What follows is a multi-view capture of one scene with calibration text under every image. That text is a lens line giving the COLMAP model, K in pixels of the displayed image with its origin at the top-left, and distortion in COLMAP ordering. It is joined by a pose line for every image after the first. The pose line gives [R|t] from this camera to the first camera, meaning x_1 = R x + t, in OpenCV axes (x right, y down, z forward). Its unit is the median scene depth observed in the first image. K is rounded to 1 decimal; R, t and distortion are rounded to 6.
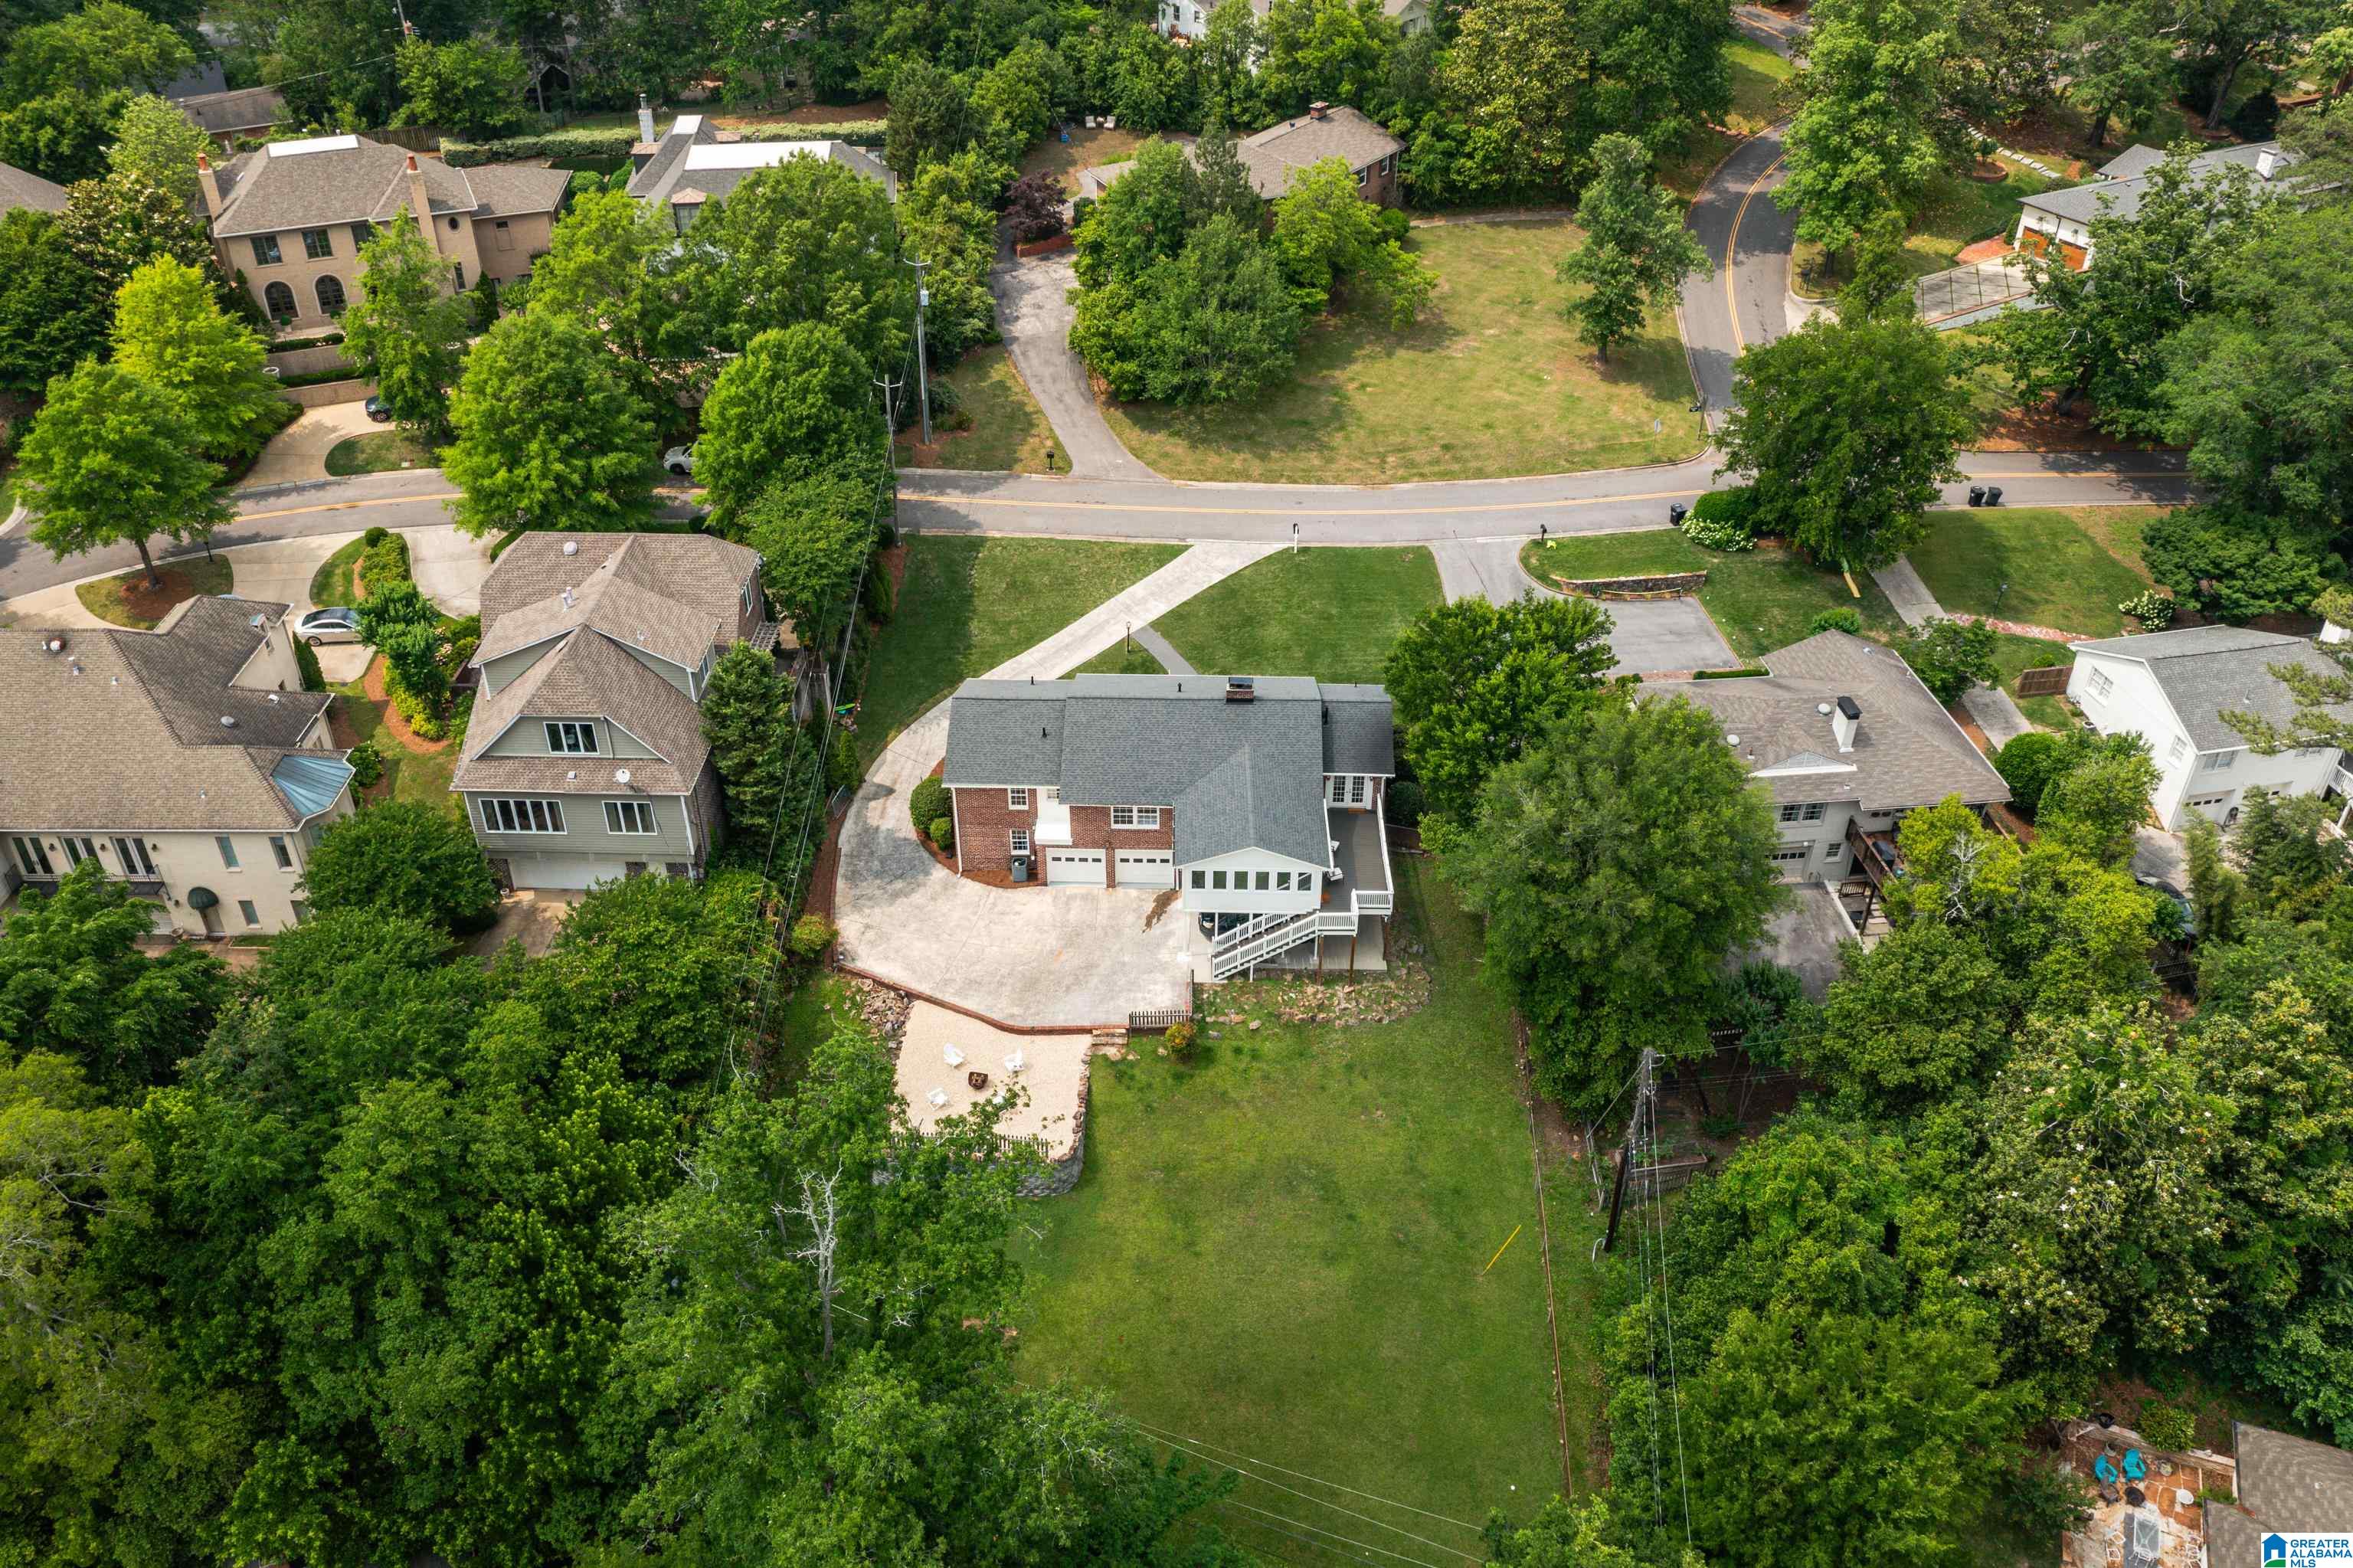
lens RADIAL K [[1859.3, 0, 1189.6], [0, 1859.3, 760.2], [0, 0, 1]] dist [-0.030605, 0.003126]
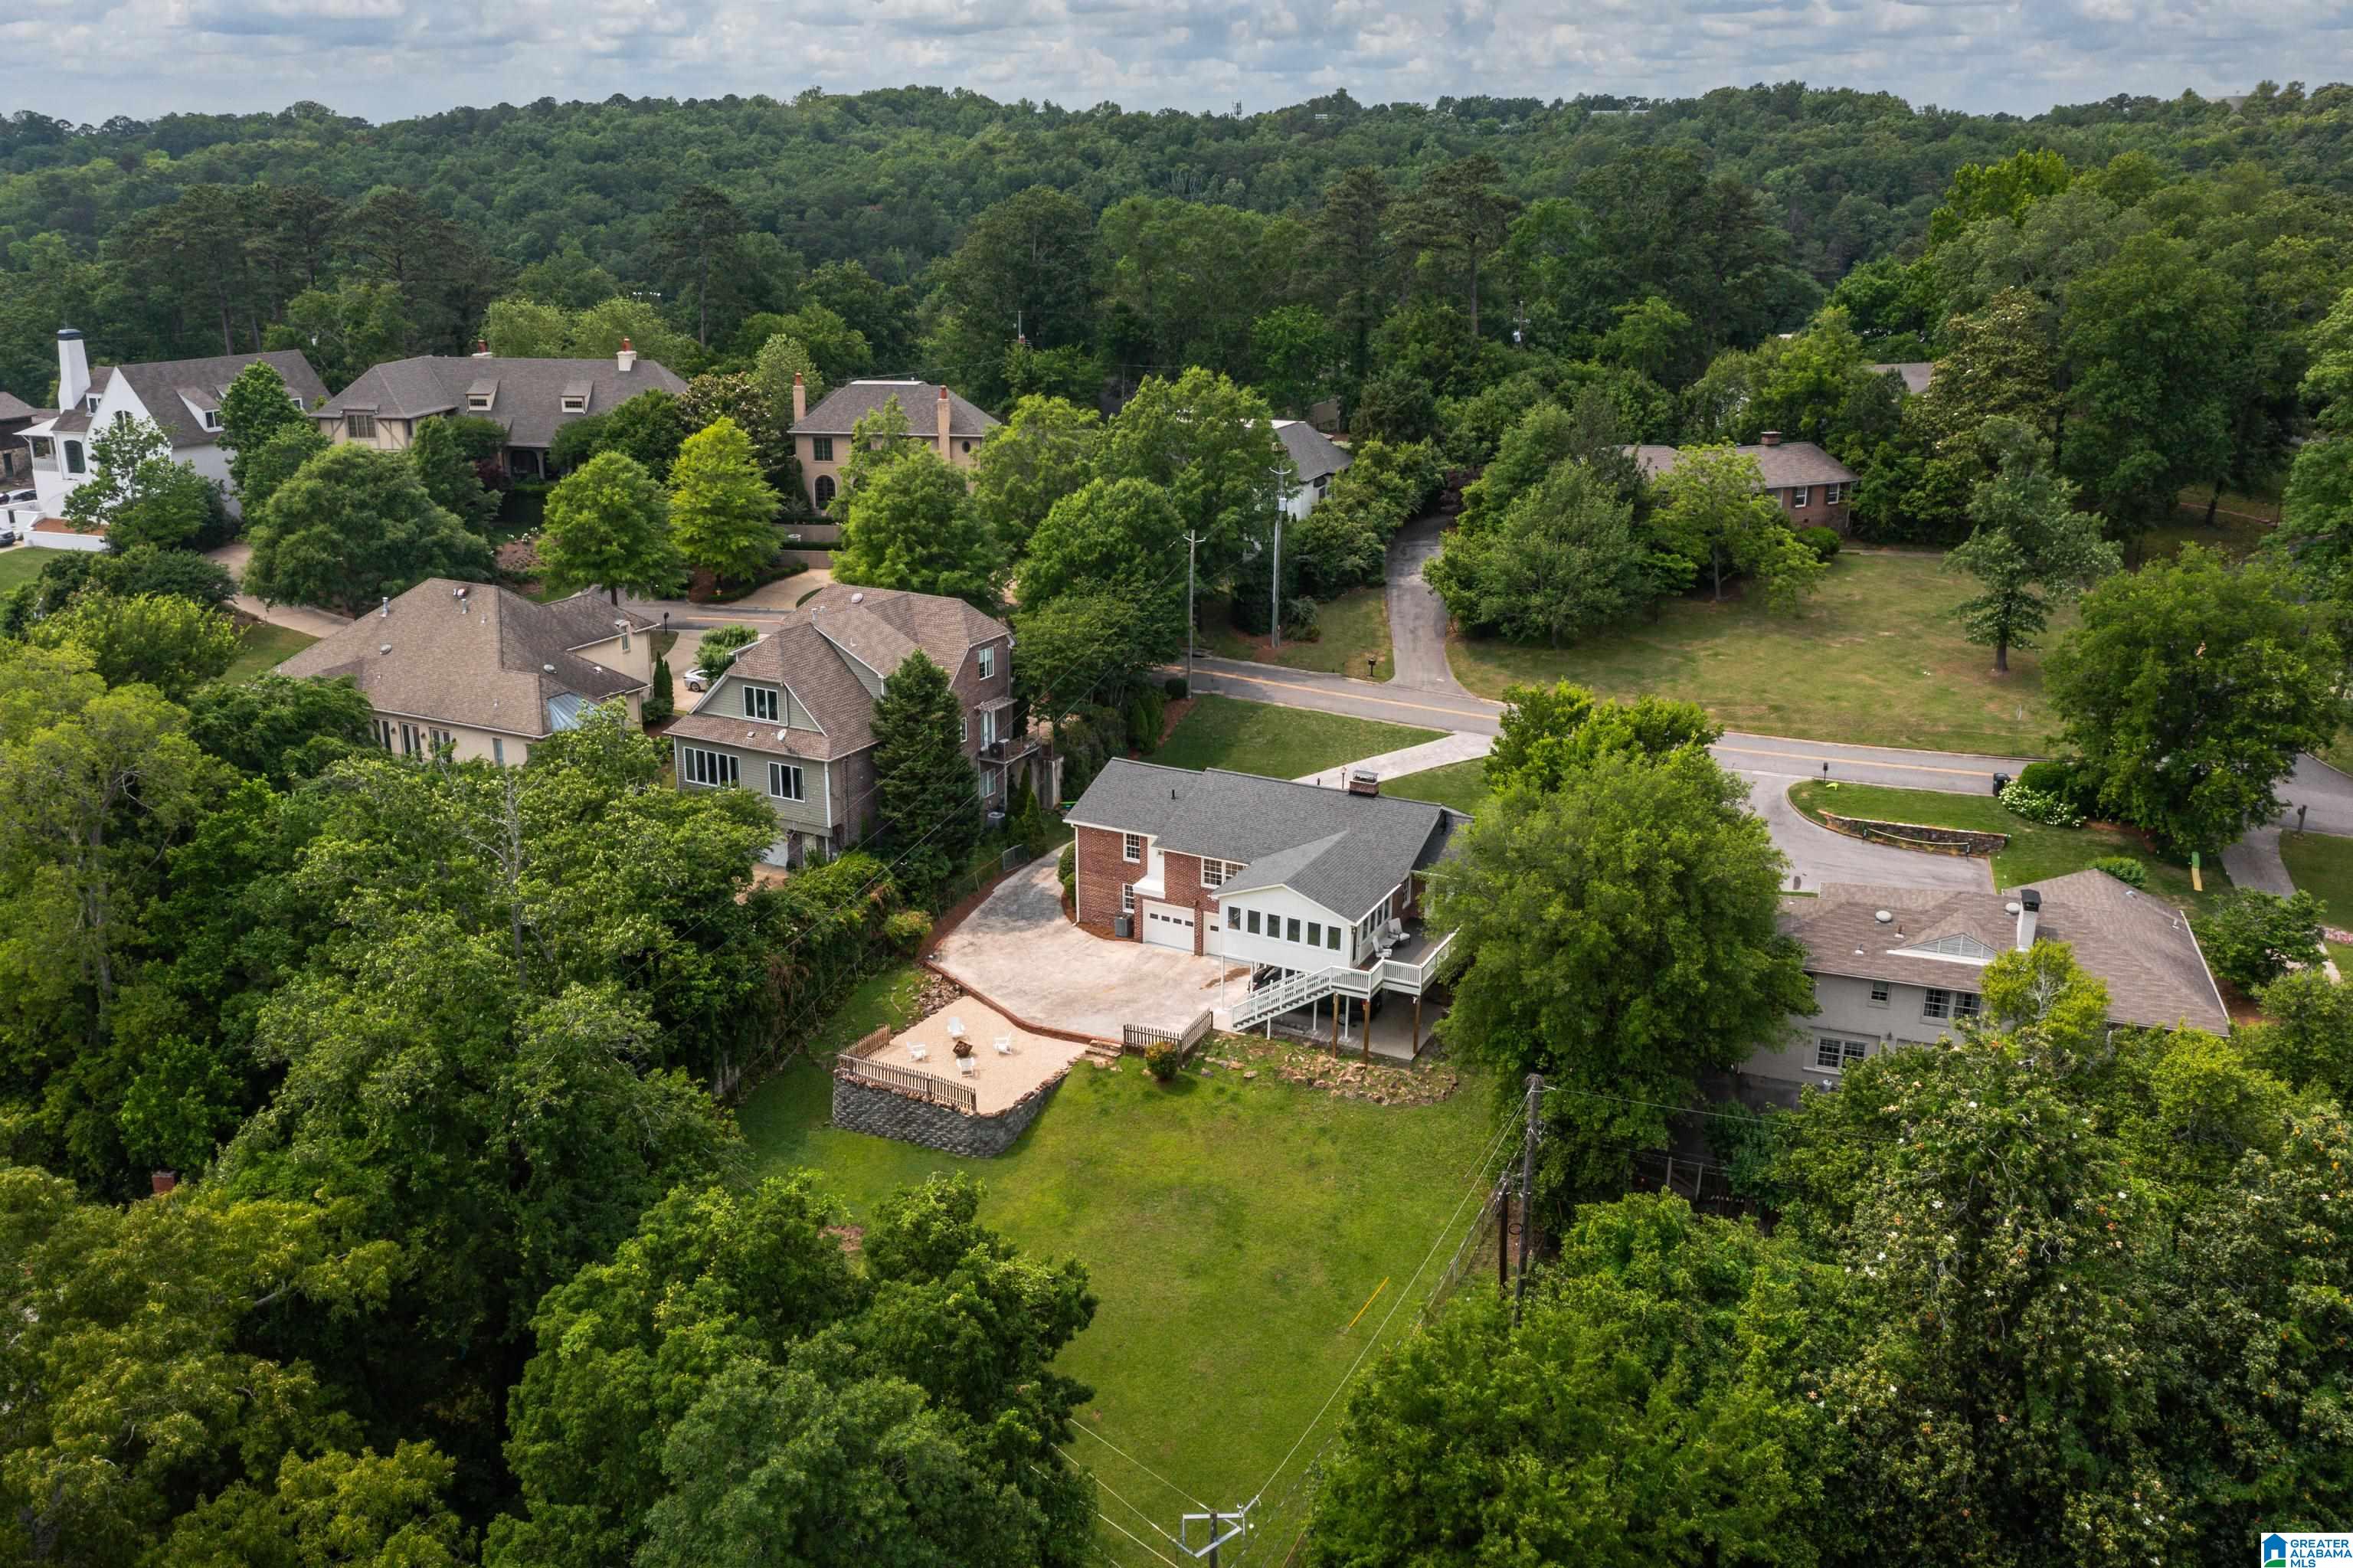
lens RADIAL K [[1859.3, 0, 1189.6], [0, 1859.3, 760.2], [0, 0, 1]] dist [-0.030605, 0.003126]
pose [[0.896630, 0.128788, -0.423637, 0.334450], [-0.252189, 0.934953, -0.249528, 0.204163], [0.363944, 0.330571, 0.870786, 0.094930]]
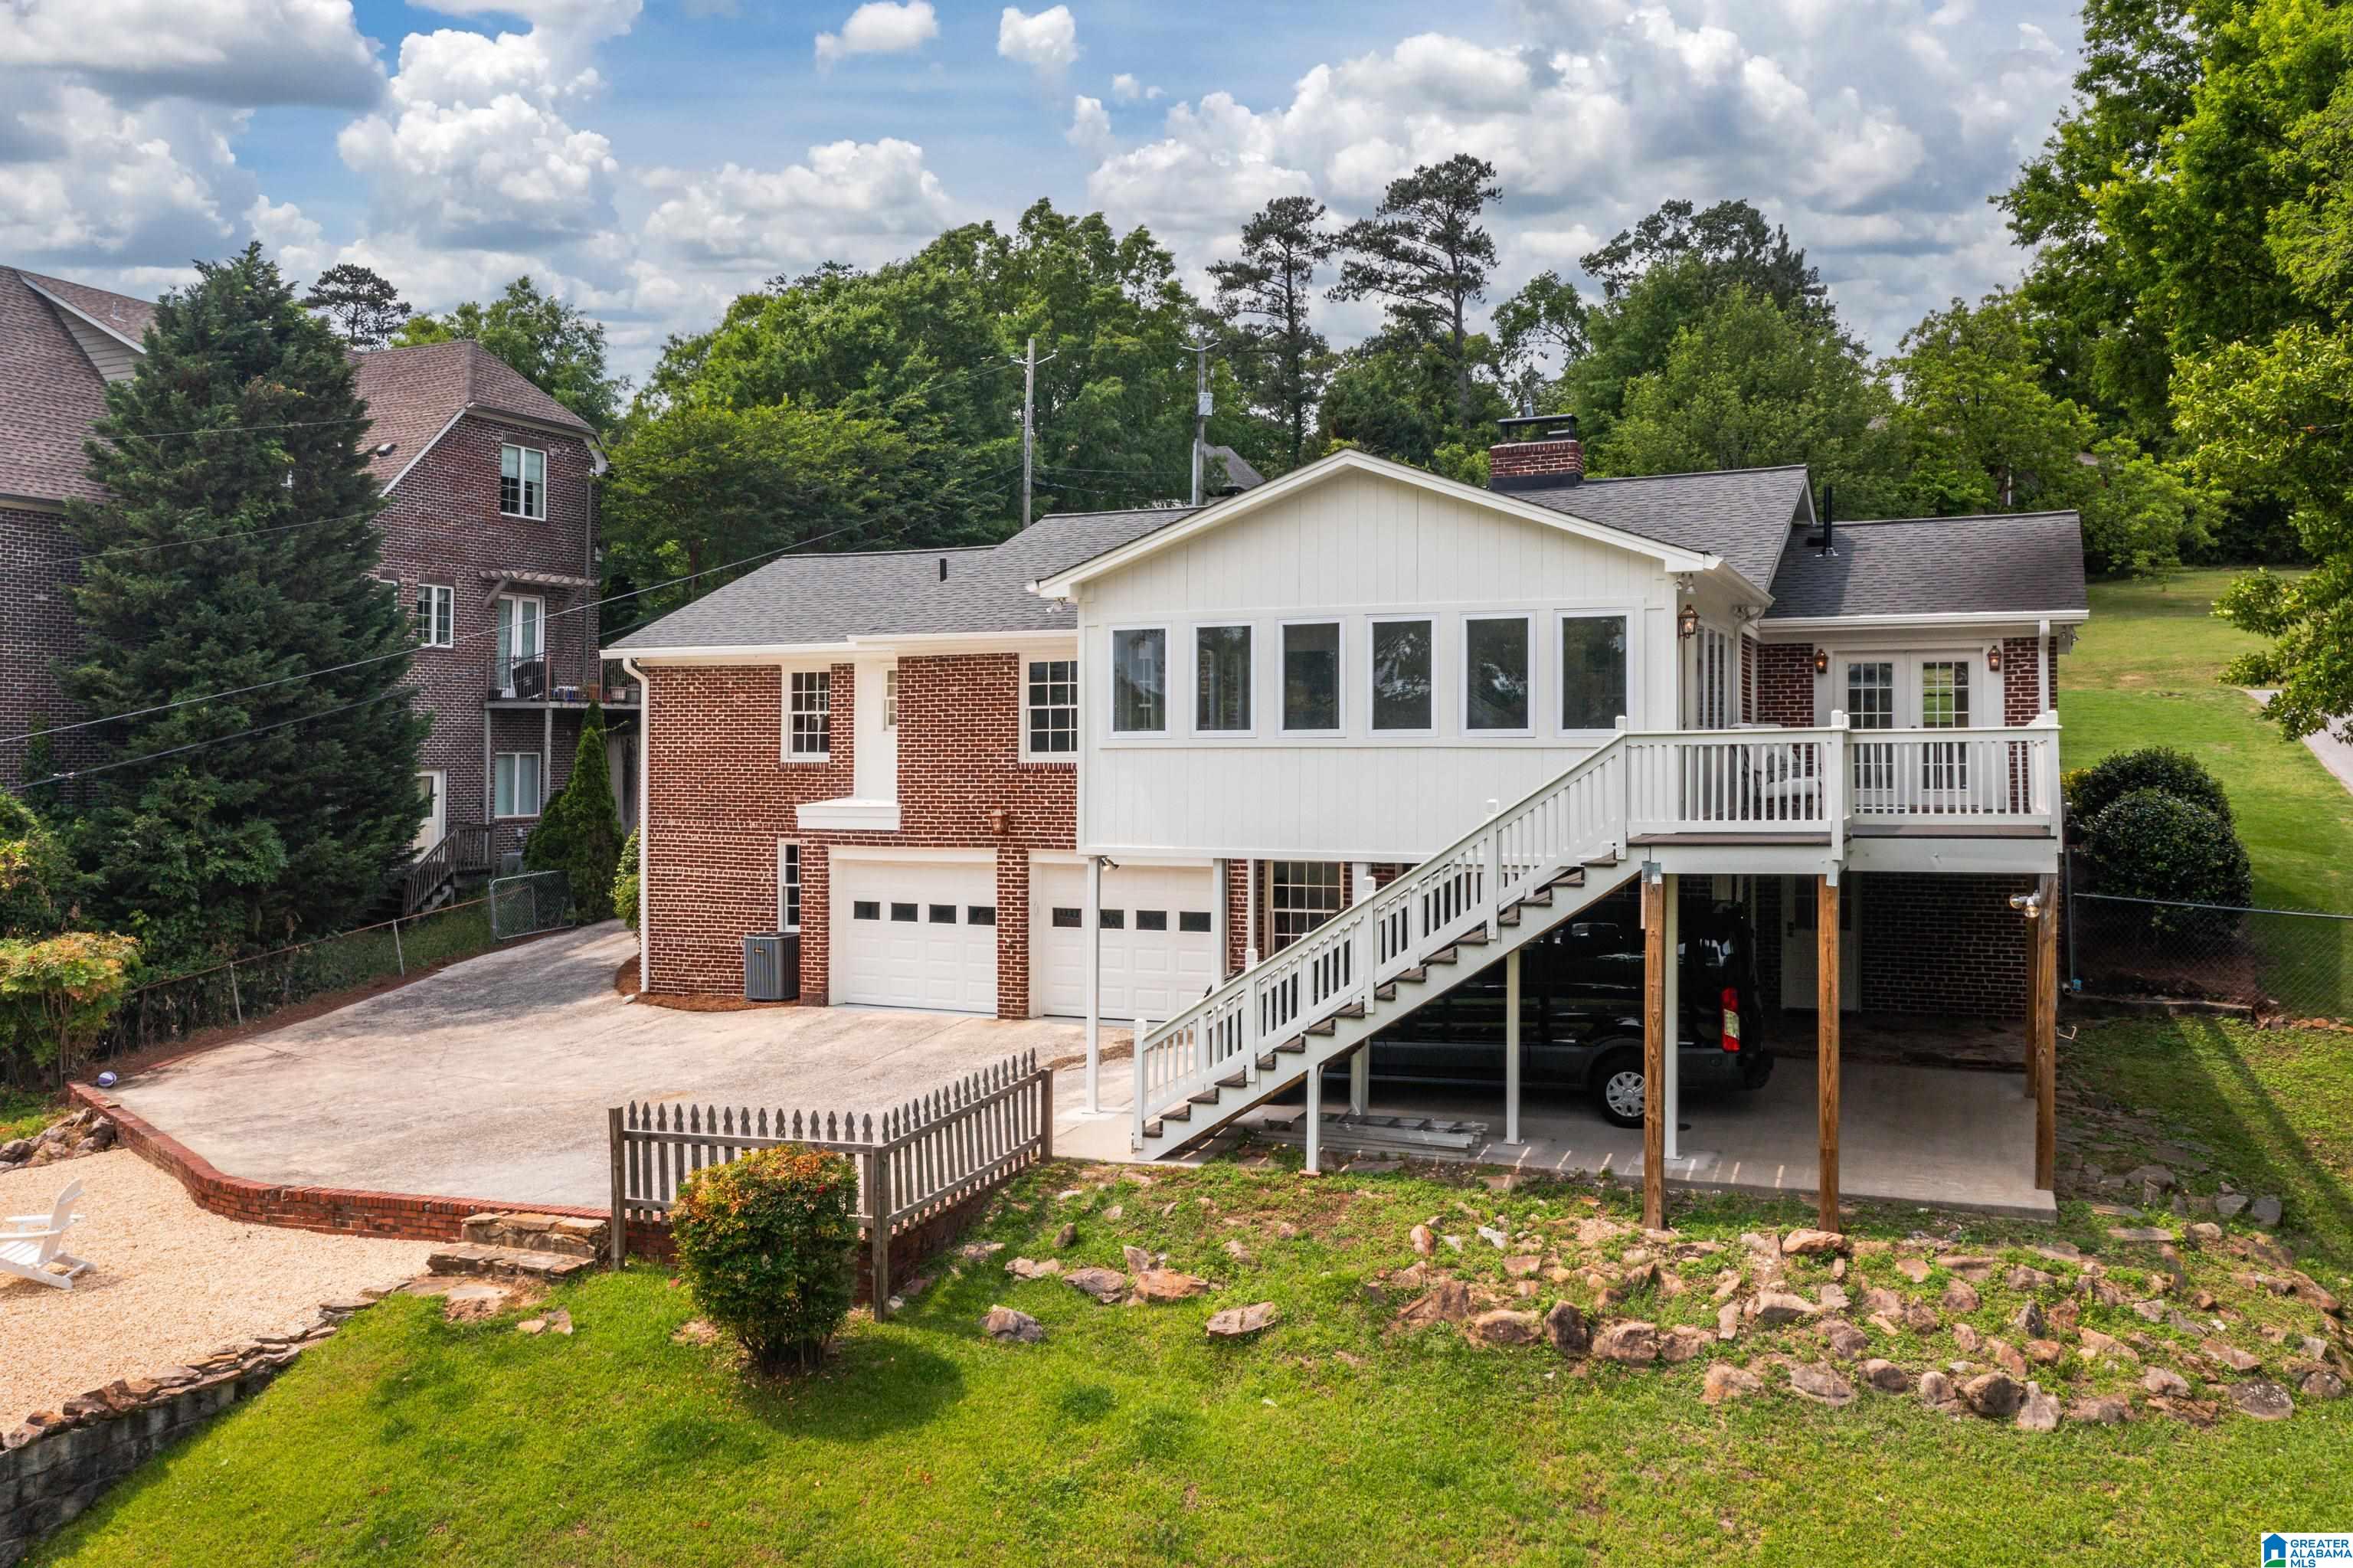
lens RADIAL K [[1859.3, 0, 1189.6], [0, 1859.3, 760.2], [0, 0, 1]] dist [-0.030605, 0.003126]
pose [[0.923592, -0.004965, -0.383344, 0.086066], [-0.210516, 0.829110, -0.517937, 0.165315], [0.320406, 0.559063, 0.764715, 0.714702]]
